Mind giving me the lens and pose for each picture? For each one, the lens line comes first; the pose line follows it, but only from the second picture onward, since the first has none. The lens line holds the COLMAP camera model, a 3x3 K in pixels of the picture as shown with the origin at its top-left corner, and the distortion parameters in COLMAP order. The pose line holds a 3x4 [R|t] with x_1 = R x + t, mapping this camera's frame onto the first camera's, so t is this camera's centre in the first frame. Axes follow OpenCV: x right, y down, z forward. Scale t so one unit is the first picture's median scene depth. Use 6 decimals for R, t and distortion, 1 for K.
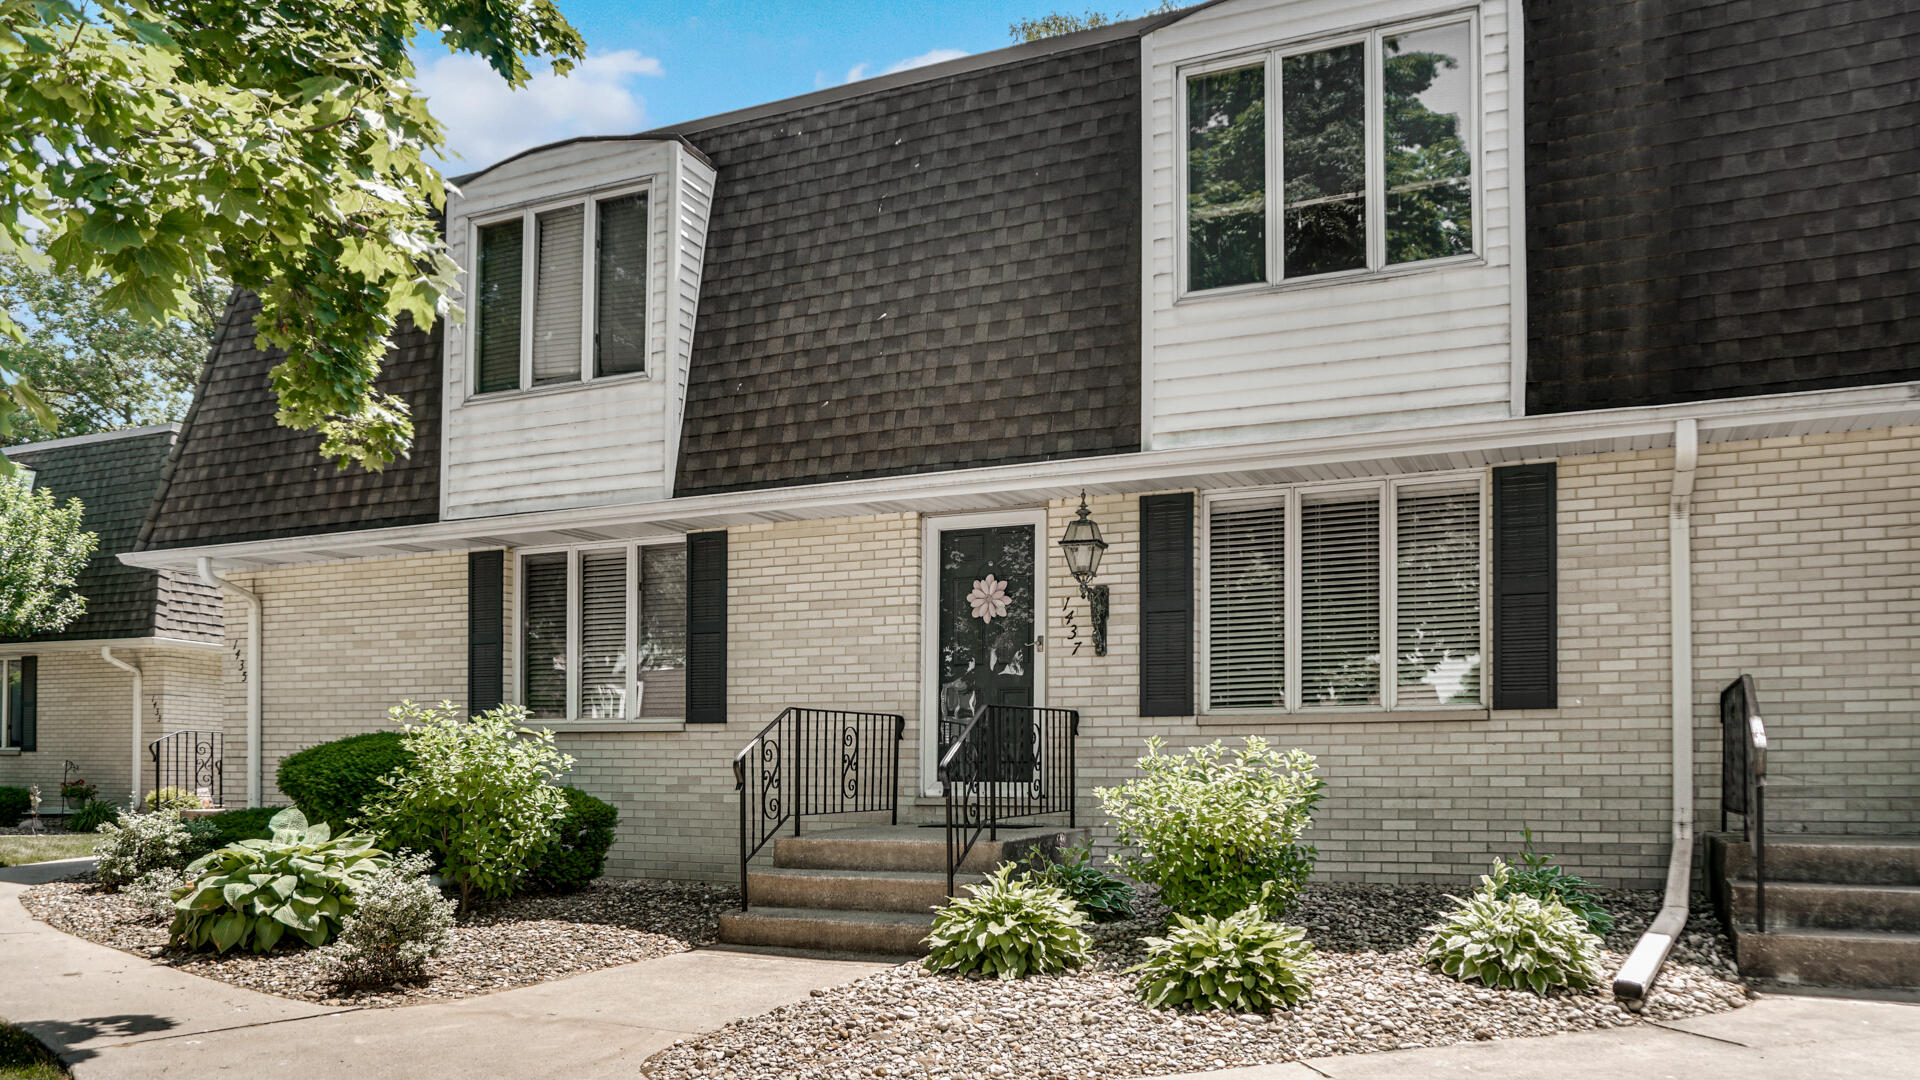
lens RADIAL K [[1585.0, 0, 960.0], [0, 1585.0, 540.0], [0, 0, 1]] dist [-0.066648, 0.008362]
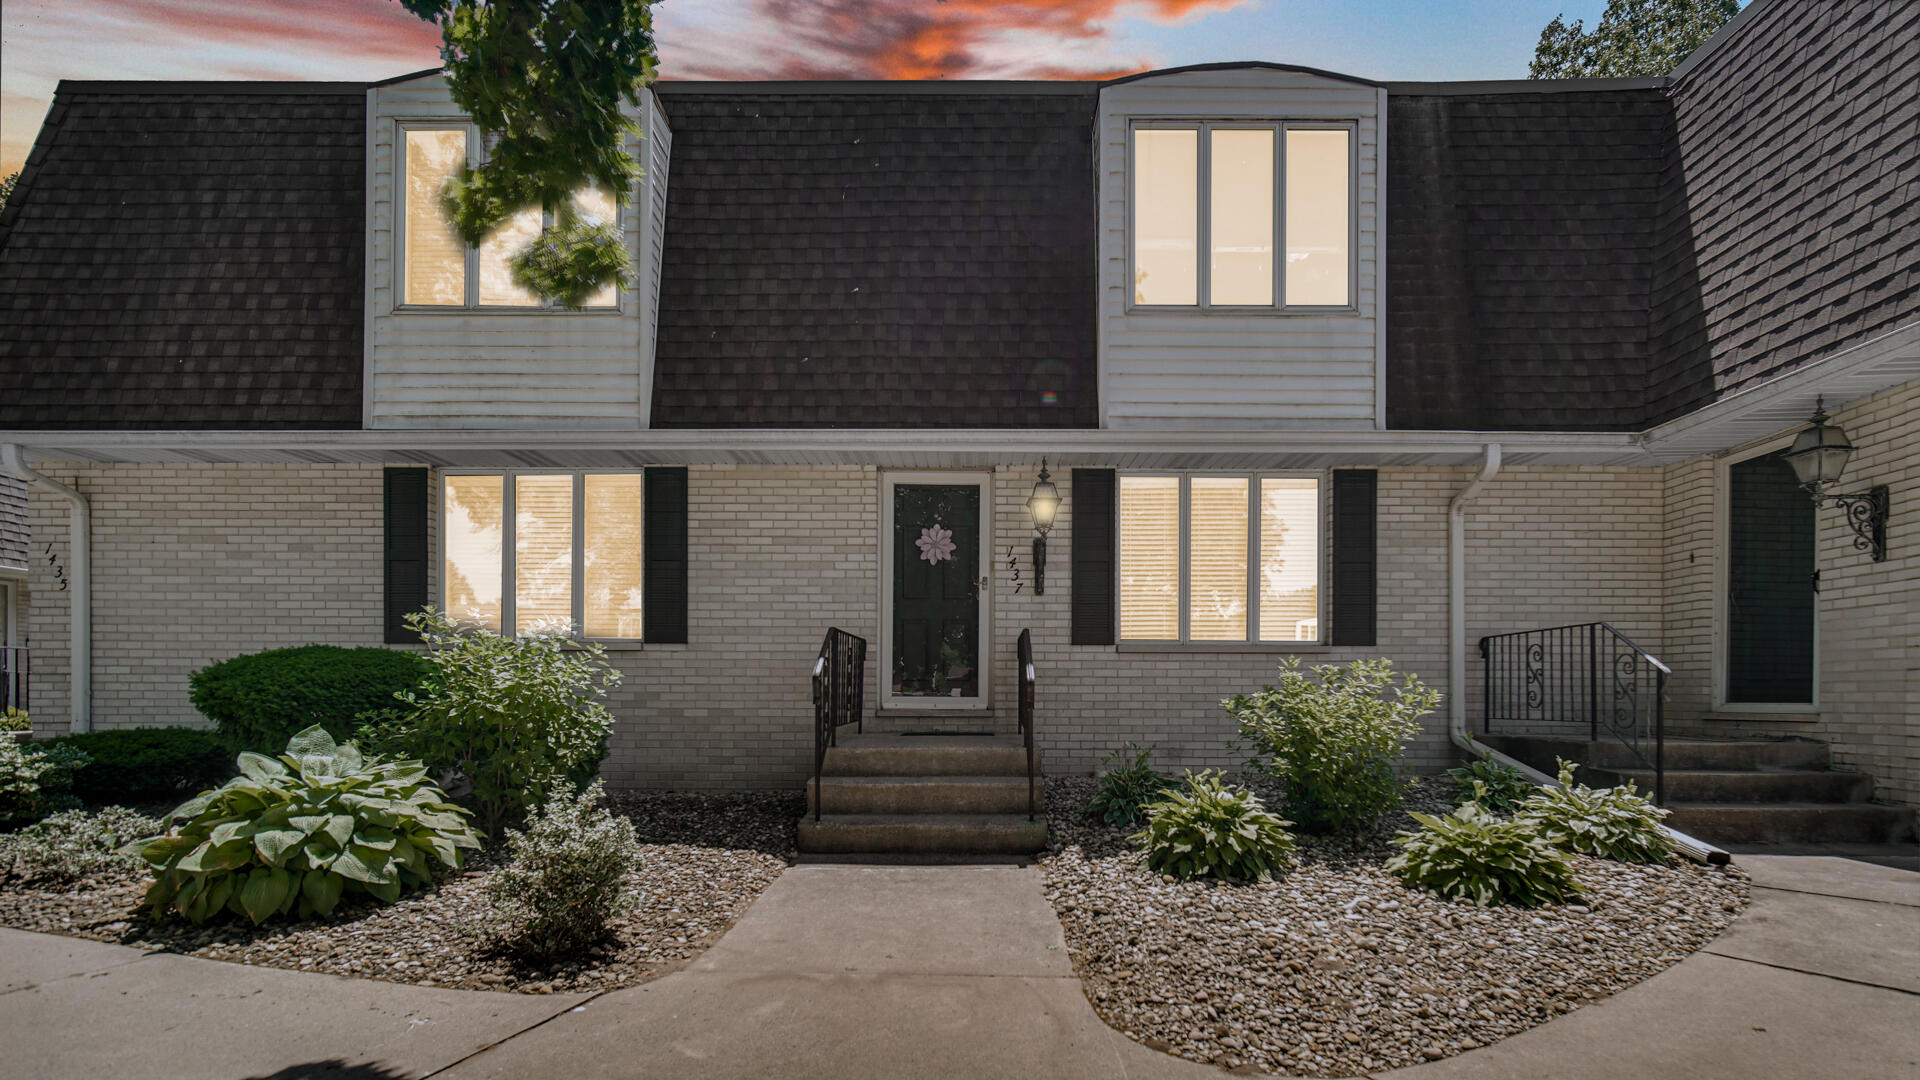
lens RADIAL K [[977.9, 0, 961.4], [0, 977.9, 613.9], [0, 0, 1]] dist [-0.004593, -0.001566]
pose [[0.899627, 0.037208, 0.435072, -0.288687], [-0.064825, 0.996703, 0.048803, 0.053321], [-0.431821, -0.072108, 0.899072, 0.334222]]
